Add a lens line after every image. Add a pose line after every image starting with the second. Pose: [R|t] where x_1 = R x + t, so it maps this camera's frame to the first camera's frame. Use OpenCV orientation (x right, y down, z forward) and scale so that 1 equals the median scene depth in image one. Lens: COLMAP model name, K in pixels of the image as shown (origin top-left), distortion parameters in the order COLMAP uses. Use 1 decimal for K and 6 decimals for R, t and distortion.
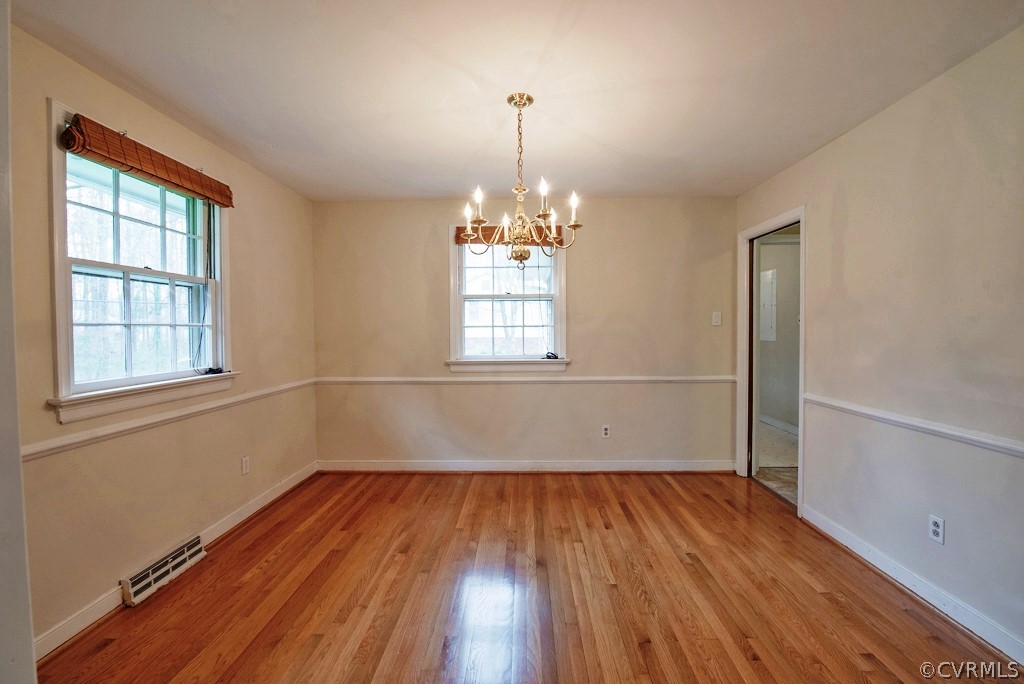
lens RADIAL K [[440.1, 0, 512.0], [0, 440.1, 342.0], [0, 0, 1]] dist [0.002718, 0.000038]
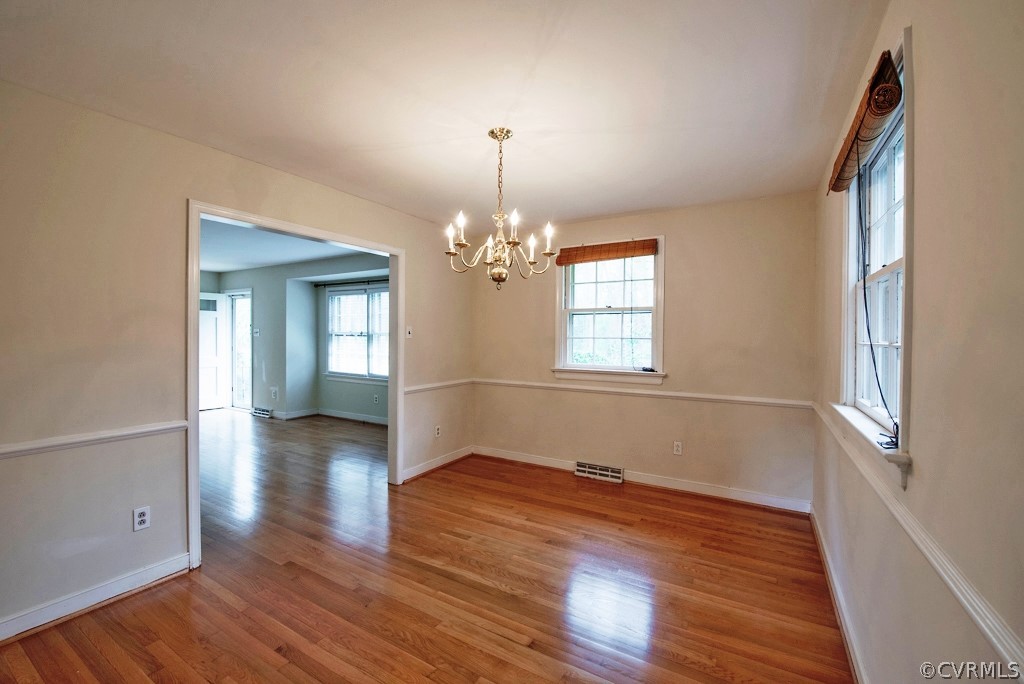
lens RADIAL K [[425.9, 0, 513.1], [0, 425.9, 339.6], [0, 0, 1]] dist [-0.011449, -0.000861]
pose [[-0.506860, 0.004526, -0.862016, 0.841201], [-0.029795, 0.999297, 0.022766, -0.058773], [0.861513, 0.037223, -0.506369, 1.456947]]
